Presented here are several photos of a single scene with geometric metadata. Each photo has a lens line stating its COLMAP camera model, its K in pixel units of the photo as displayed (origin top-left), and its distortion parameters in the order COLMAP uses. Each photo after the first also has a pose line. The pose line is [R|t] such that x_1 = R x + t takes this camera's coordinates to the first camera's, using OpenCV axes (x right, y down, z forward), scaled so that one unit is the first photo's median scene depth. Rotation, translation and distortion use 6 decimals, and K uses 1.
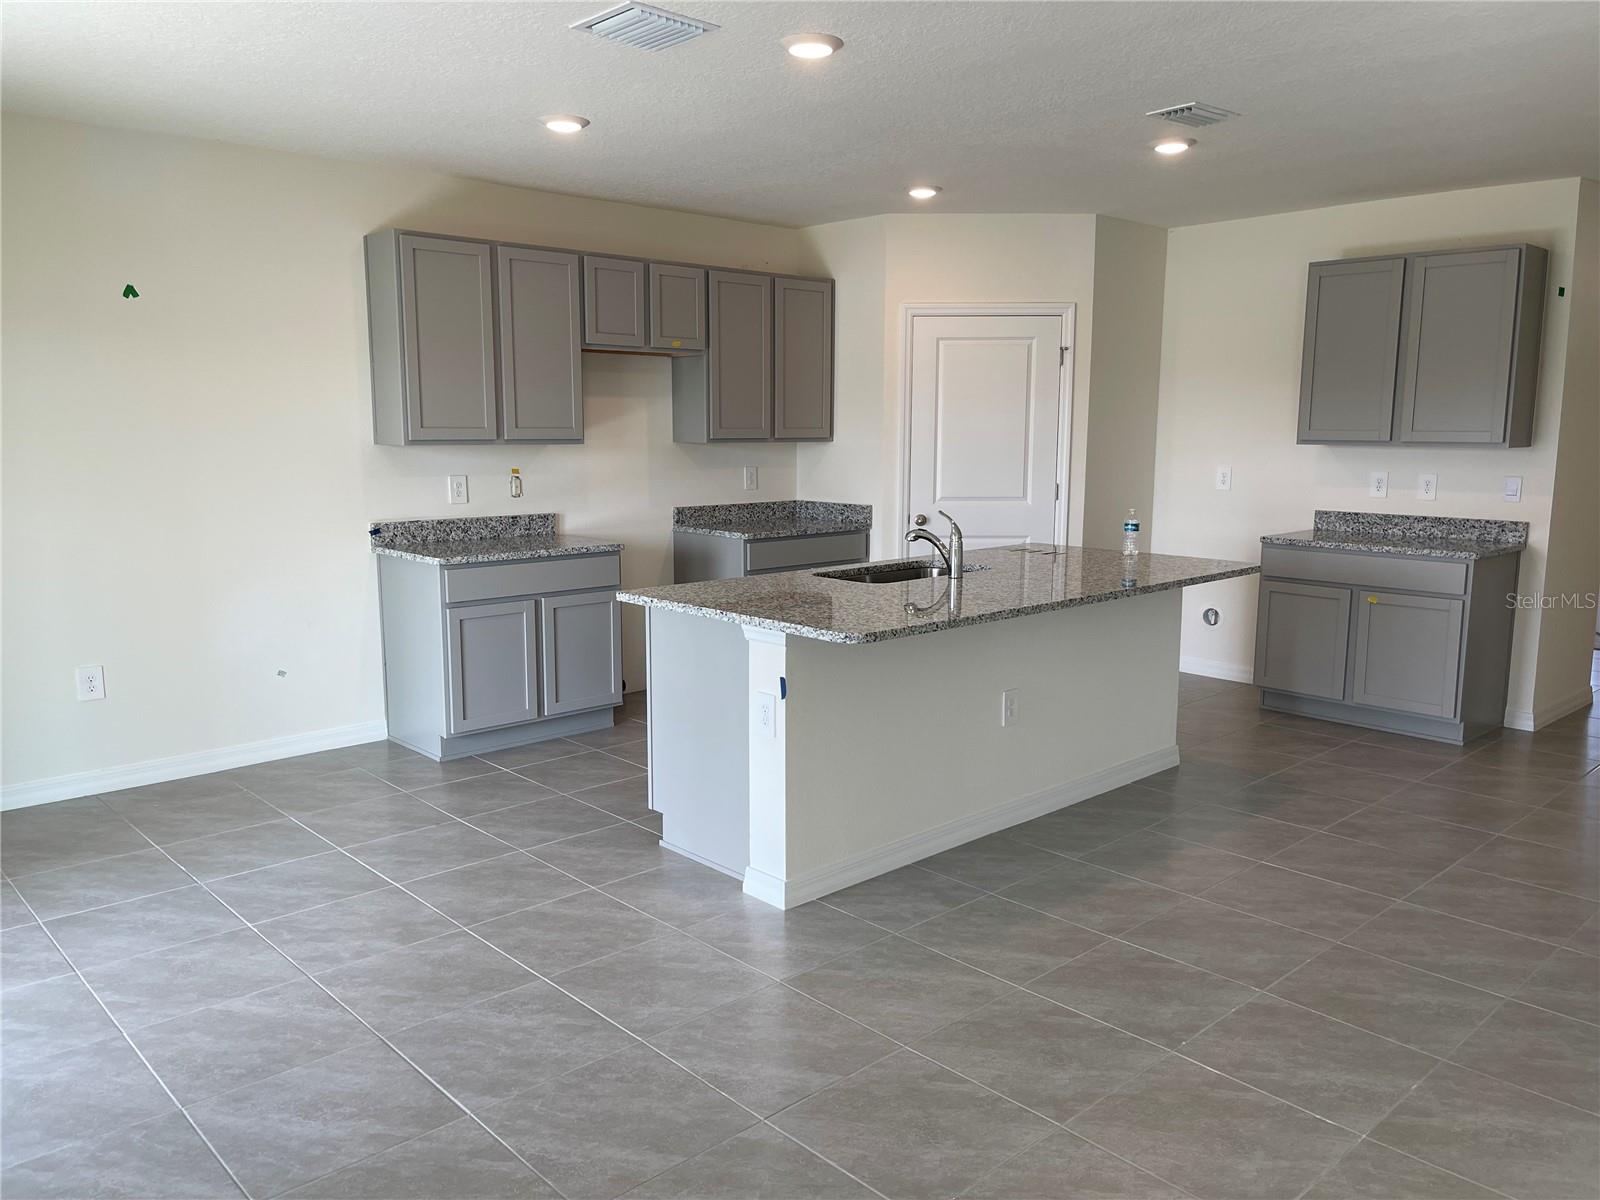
lens RADIAL K [[1196.7, 0, 808.7], [0, 1196.7, 597.0], [0, 0, 1]] dist [0.066217, -0.093022]
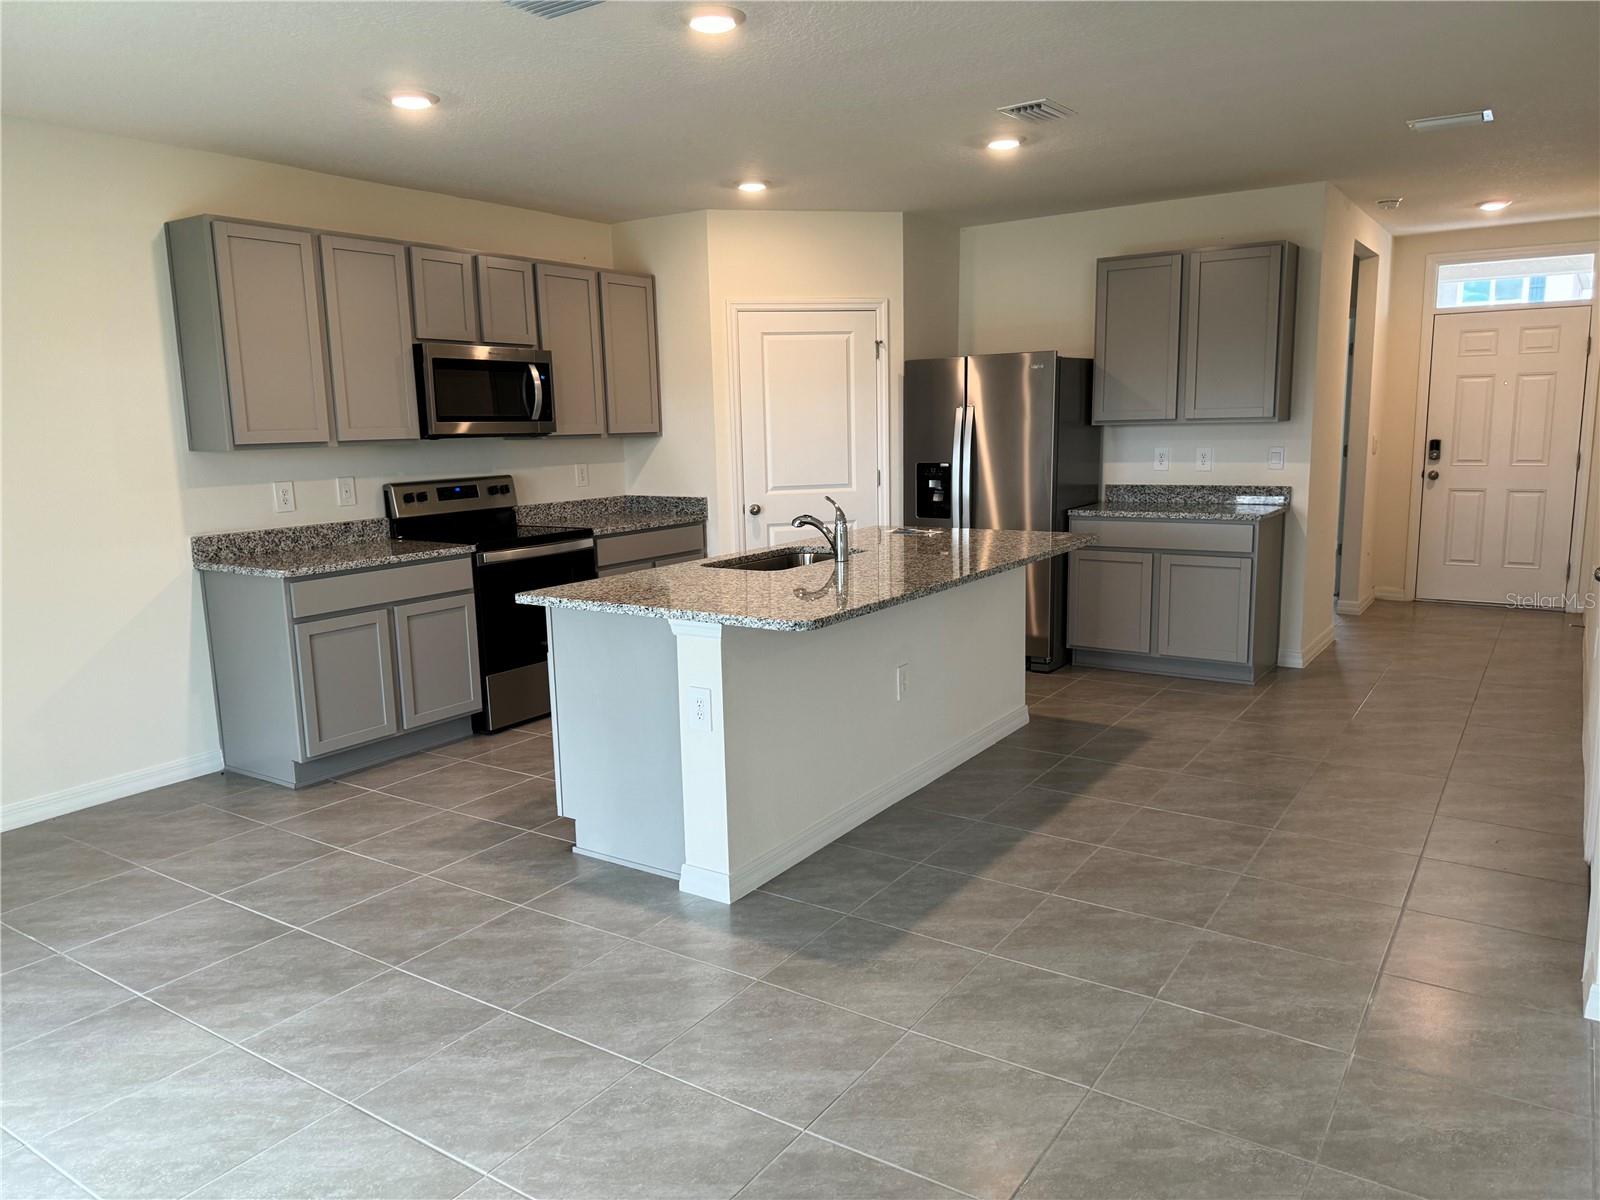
lens RADIAL K [[1115.9, 0, 800.0], [0, 1115.9, 600.0], [0, 0, 1]] dist [0.097985, -0.136781]
pose [[0.975151, -0.061640, 0.212796, -0.119529], [0.058850, 0.998078, 0.019427, -0.003587], [-0.213584, -0.006421, 0.976904, 0.070476]]
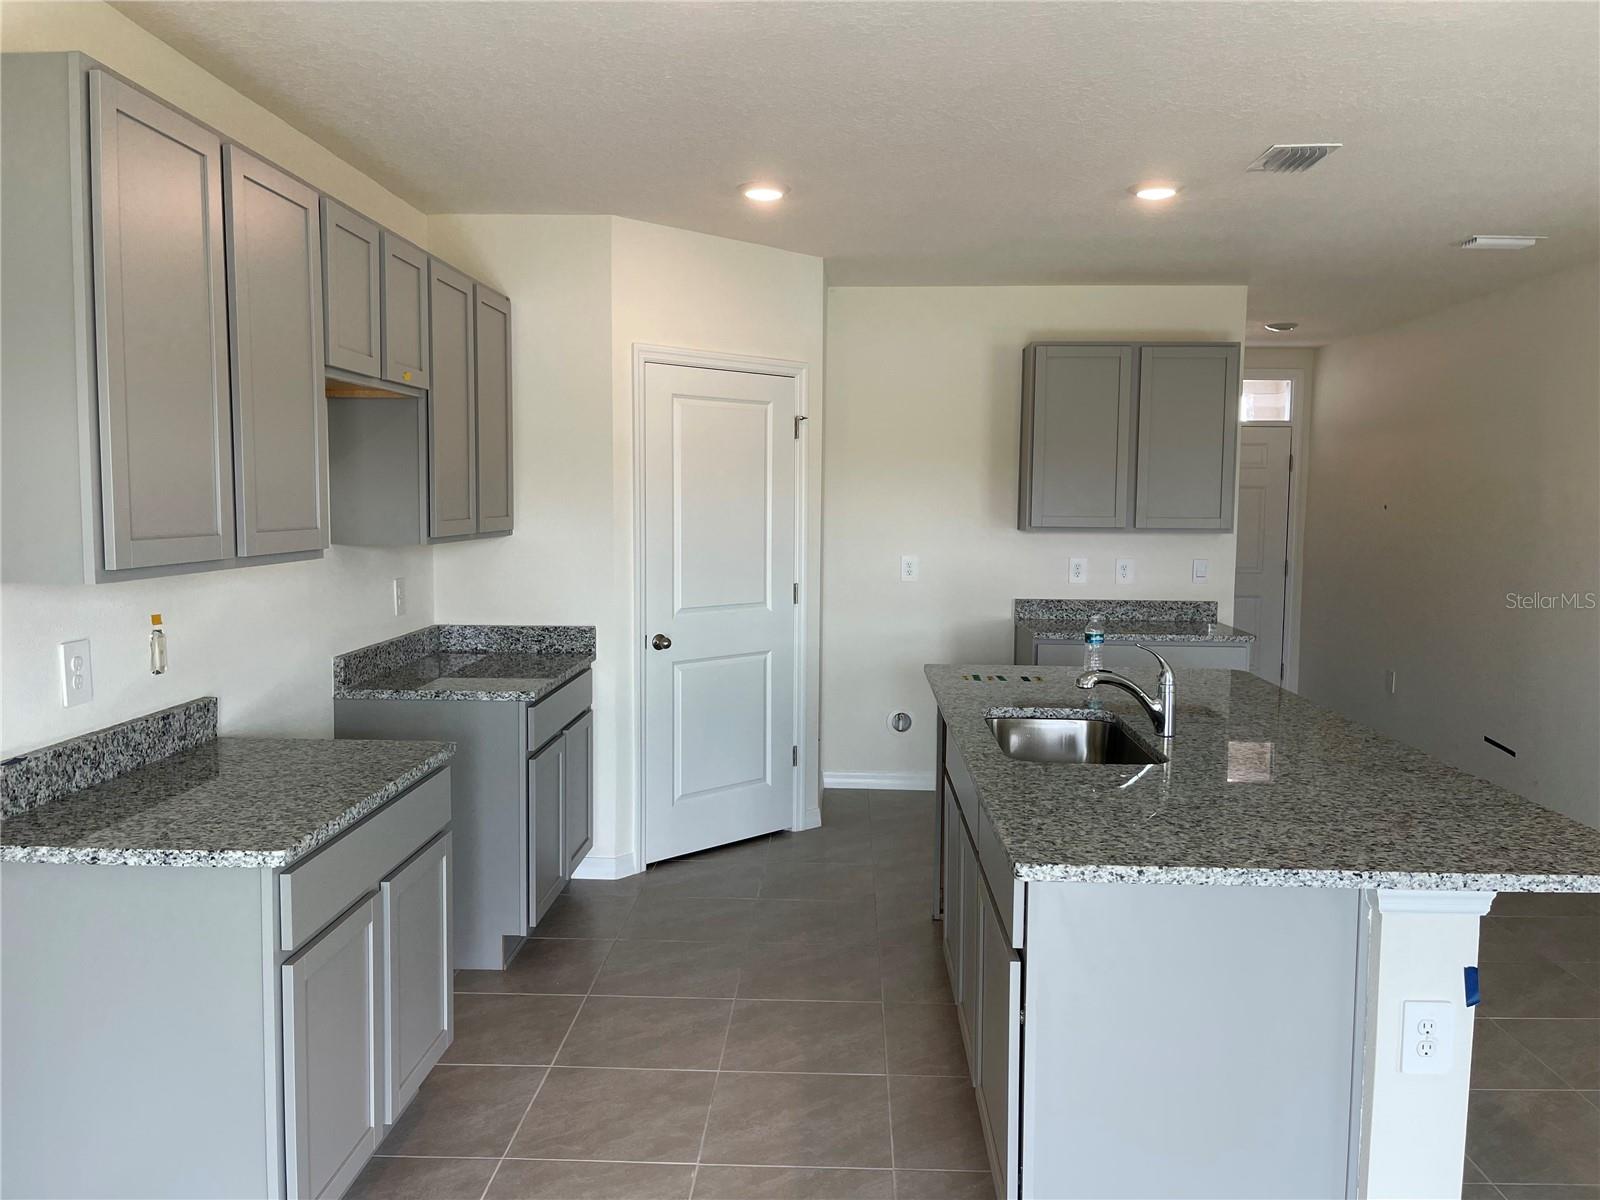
lens RADIAL K [[1196.7, 0, 808.7], [0, 1196.7, 597.0], [0, 0, 1]] dist [0.066217, -0.093022]
pose [[0.709591, -0.057323, 0.702278, -0.525928], [0.096532, 0.995196, -0.016304, -0.107351], [-0.697970, 0.079362, 0.711716, 0.639328]]
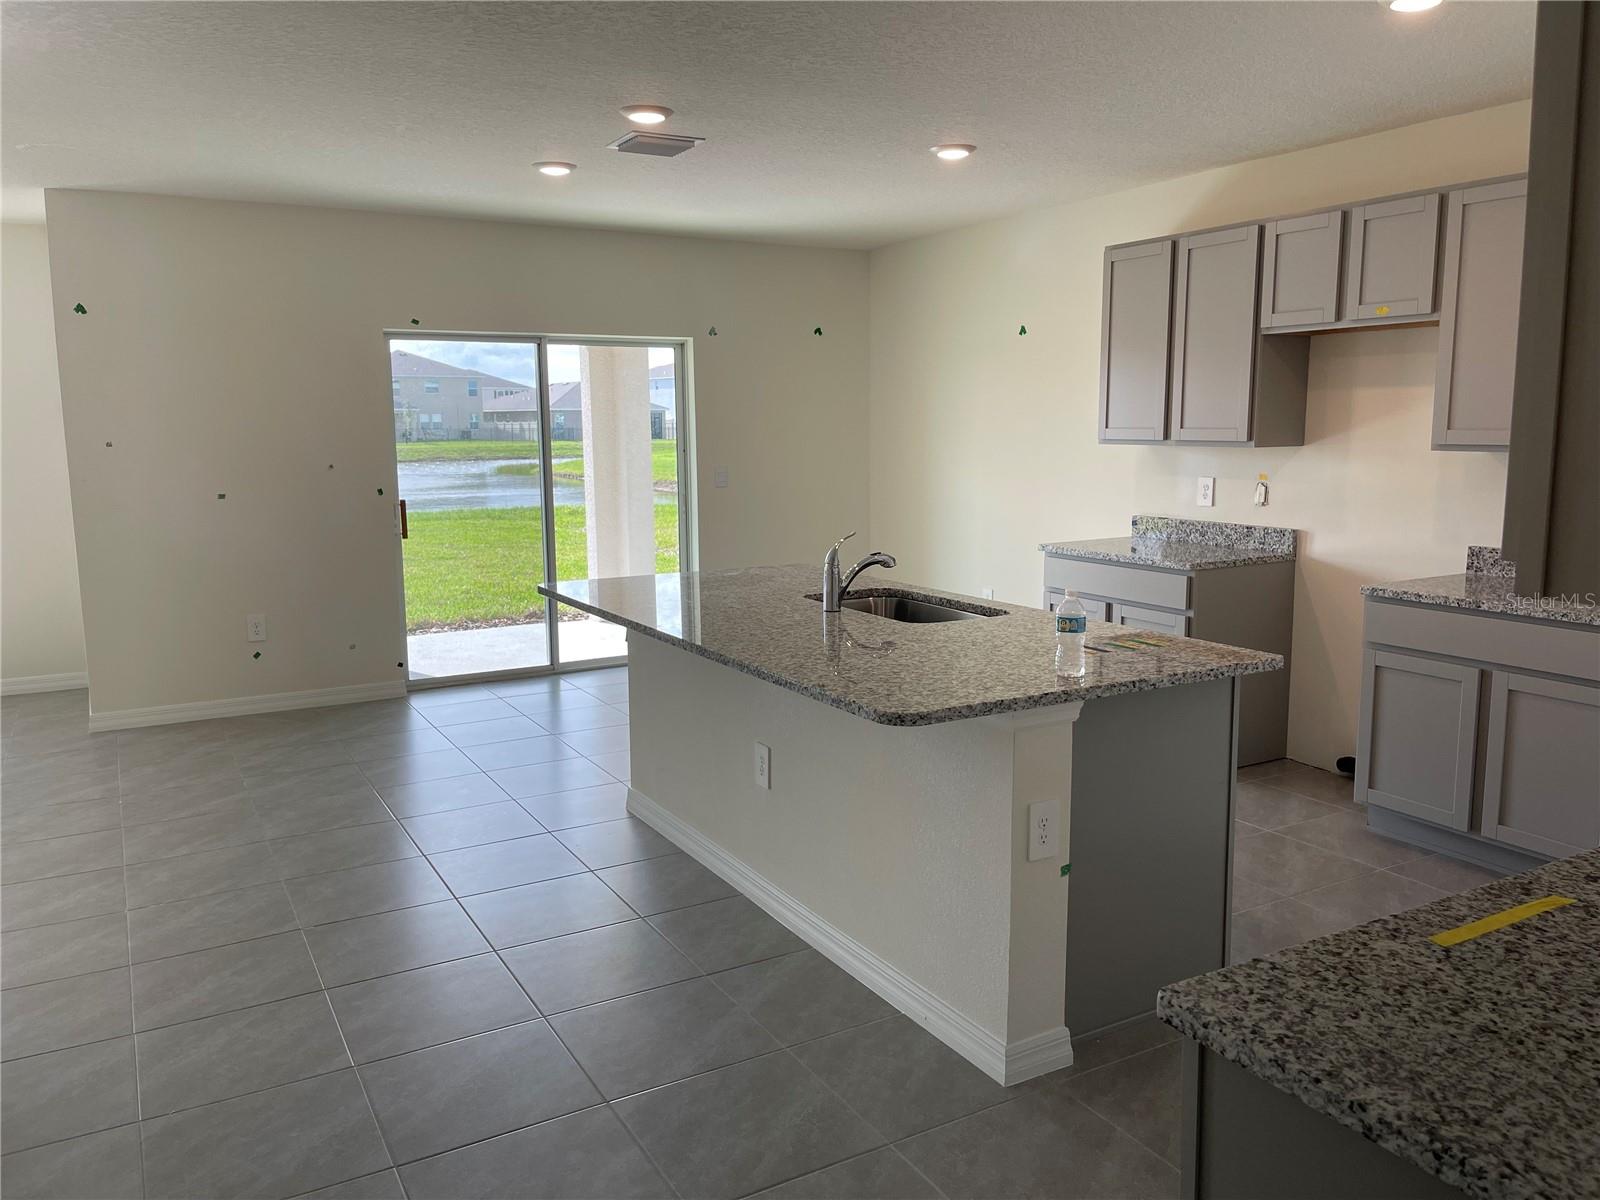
lens RADIAL K [[1196.7, 0, 808.7], [0, 1196.7, 597.0], [0, 0, 1]] dist [0.066217, -0.093022]
pose [[-0.232083, 0.142523, -0.962198, 0.937643], [-0.134497, 0.975003, 0.176861, -0.174048], [0.963352, 0.170459, -0.207113, 1.170208]]
